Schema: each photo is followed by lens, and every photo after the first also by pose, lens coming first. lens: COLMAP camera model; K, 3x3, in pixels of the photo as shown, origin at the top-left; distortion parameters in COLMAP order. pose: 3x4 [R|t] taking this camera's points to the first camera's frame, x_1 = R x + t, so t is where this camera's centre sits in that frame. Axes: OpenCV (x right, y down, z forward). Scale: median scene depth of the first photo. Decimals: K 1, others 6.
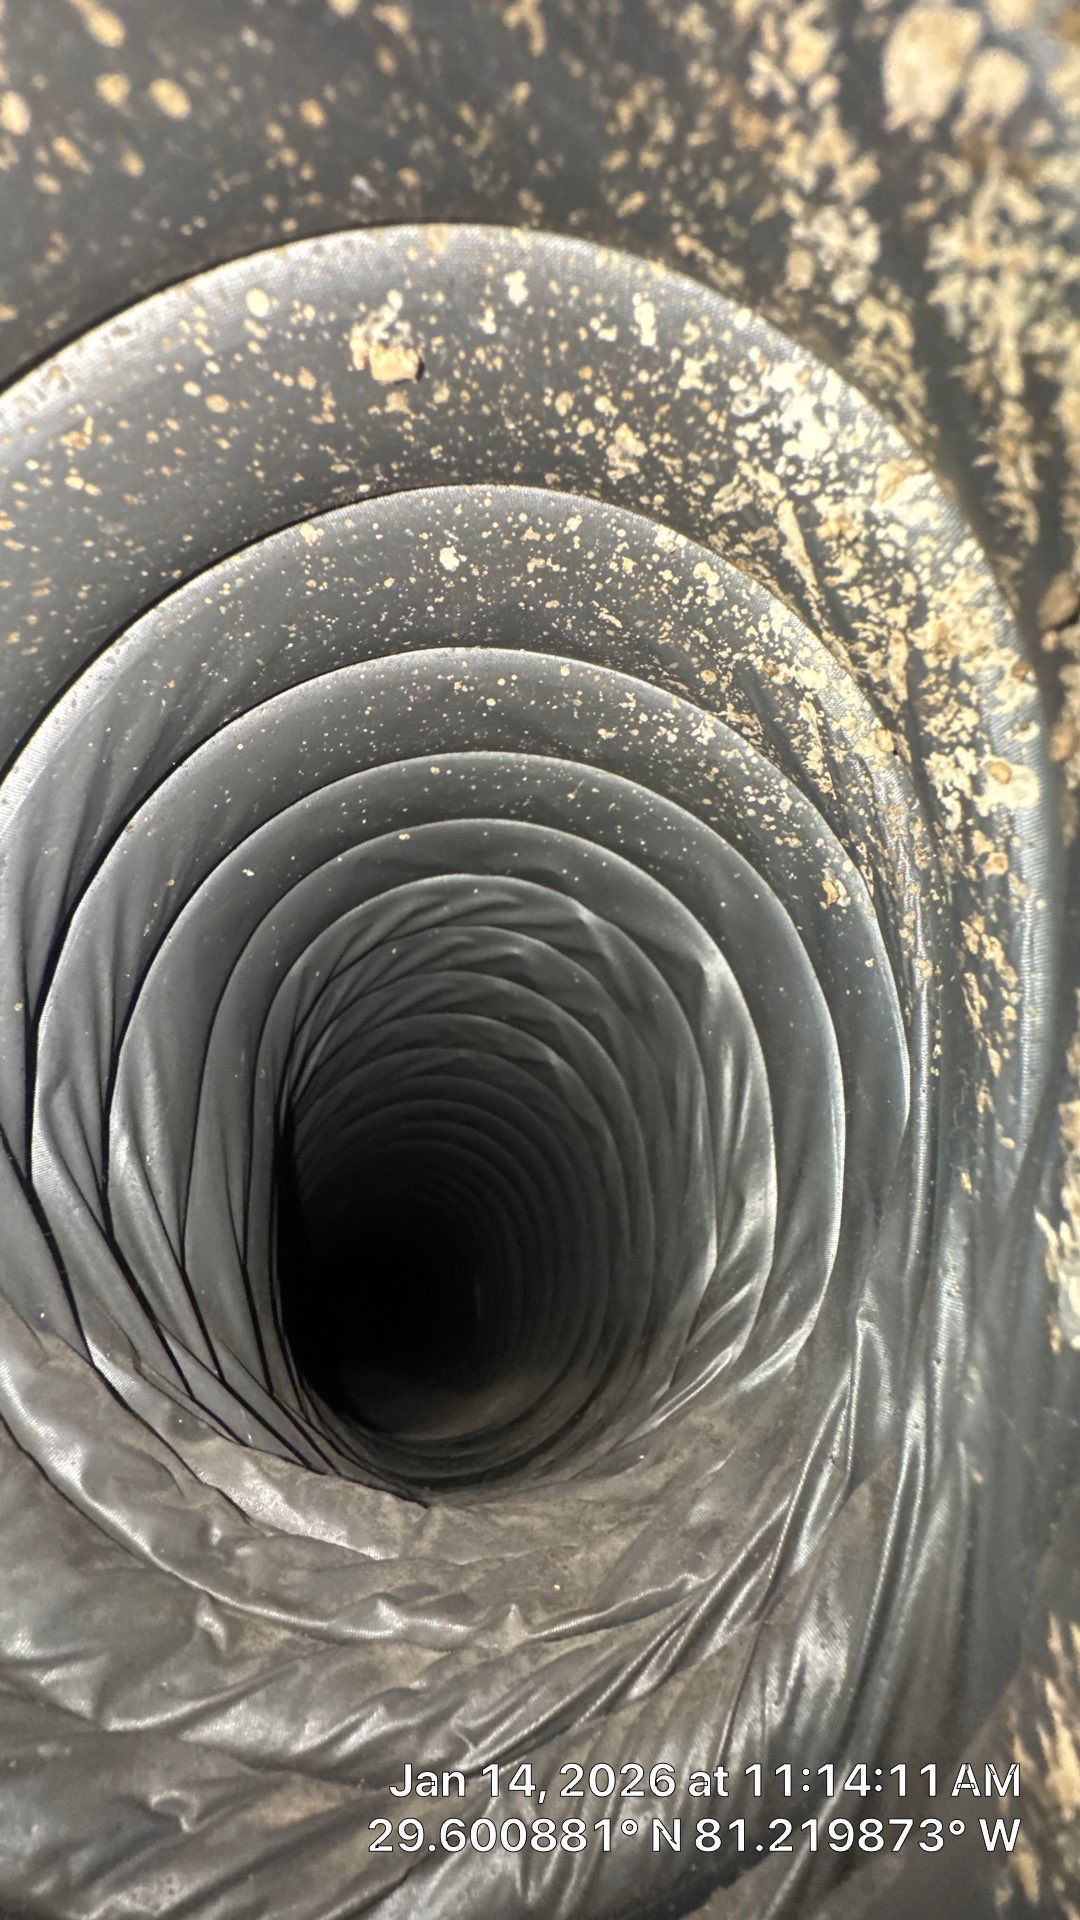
lens RADIAL K [[769.5, 0, 540.0], [0, 769.5, 960.0], [0, 0, 1]] dist [-0.001198, -0.000228]
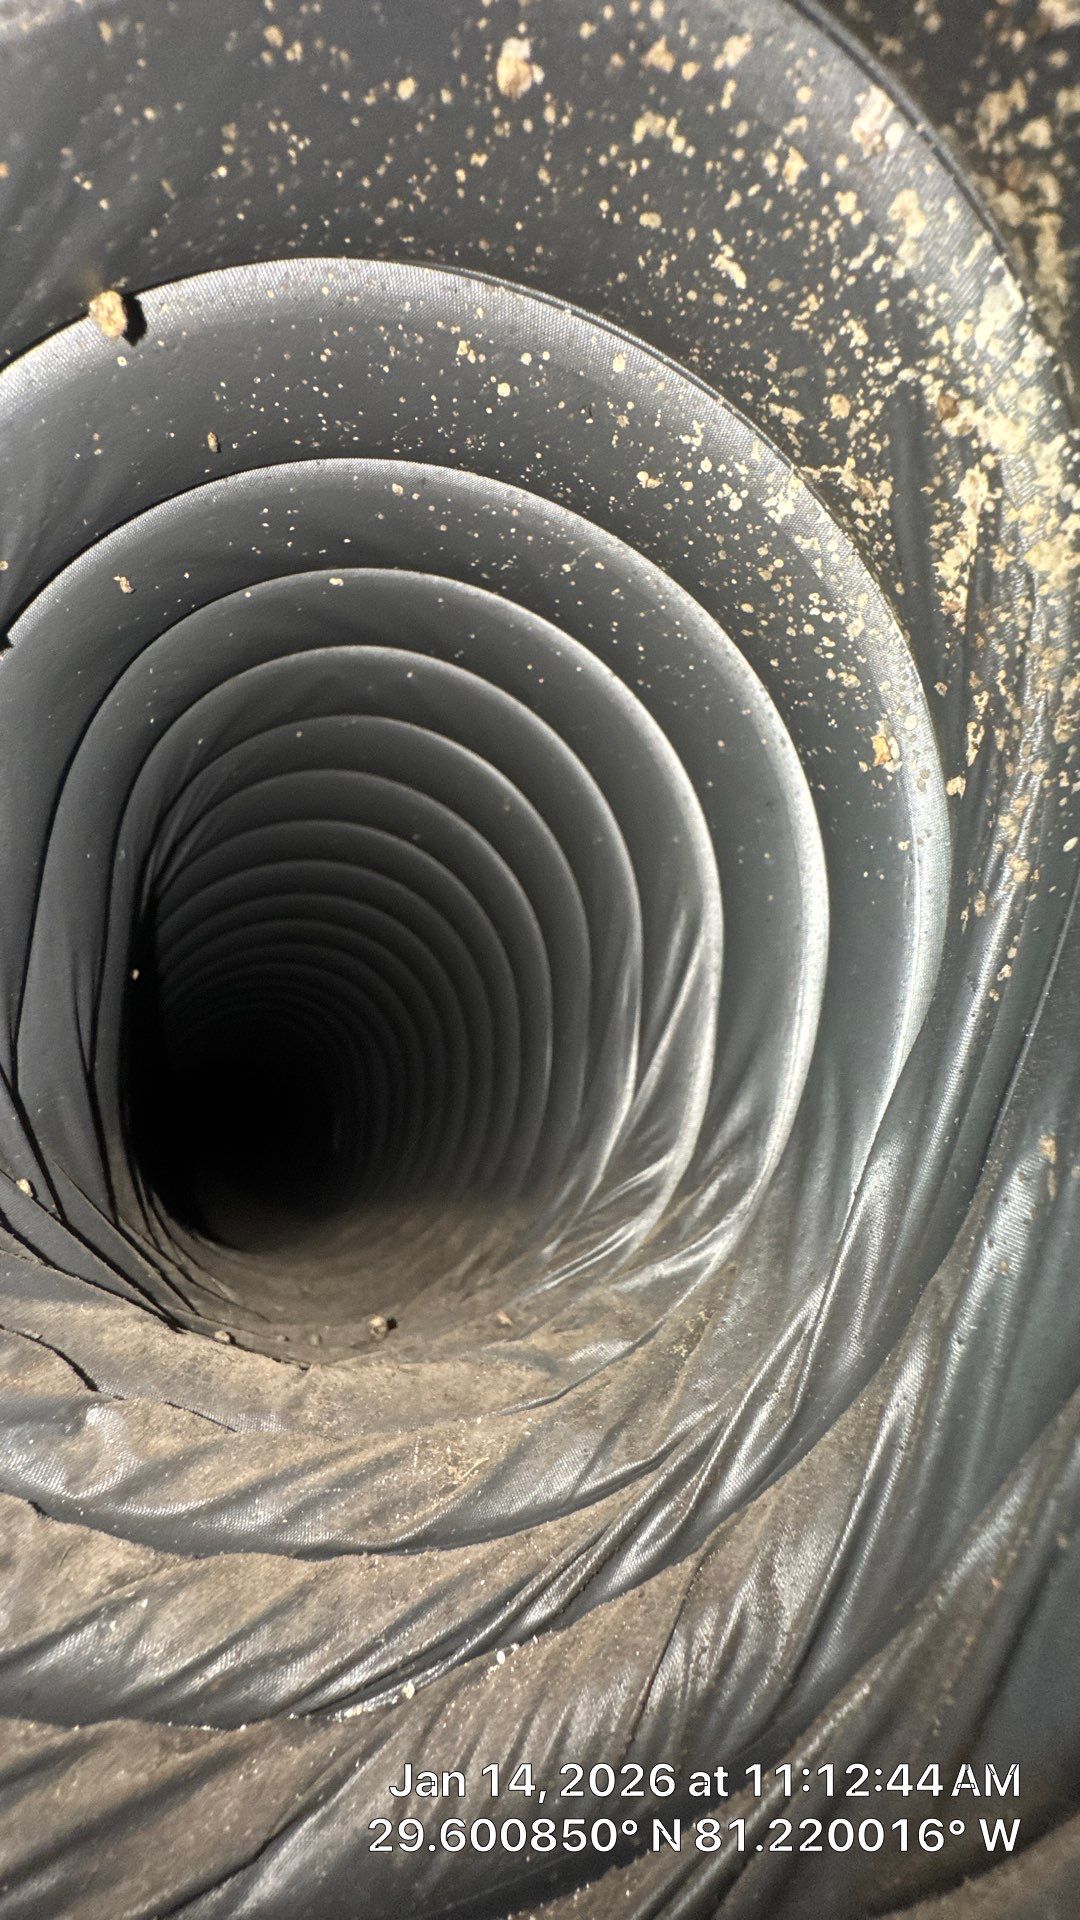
lens RADIAL K [[768.7, 0, 531.1], [0, 768.7, 954.8], [0, 0, 1]] dist [-0.002908, 0.000039]
pose [[0.977777, 0.137044, 0.158655, -0.104454], [-0.168927, 0.963196, 0.209088, 0.013923], [-0.124161, -0.231242, 0.964941, 0.262894]]
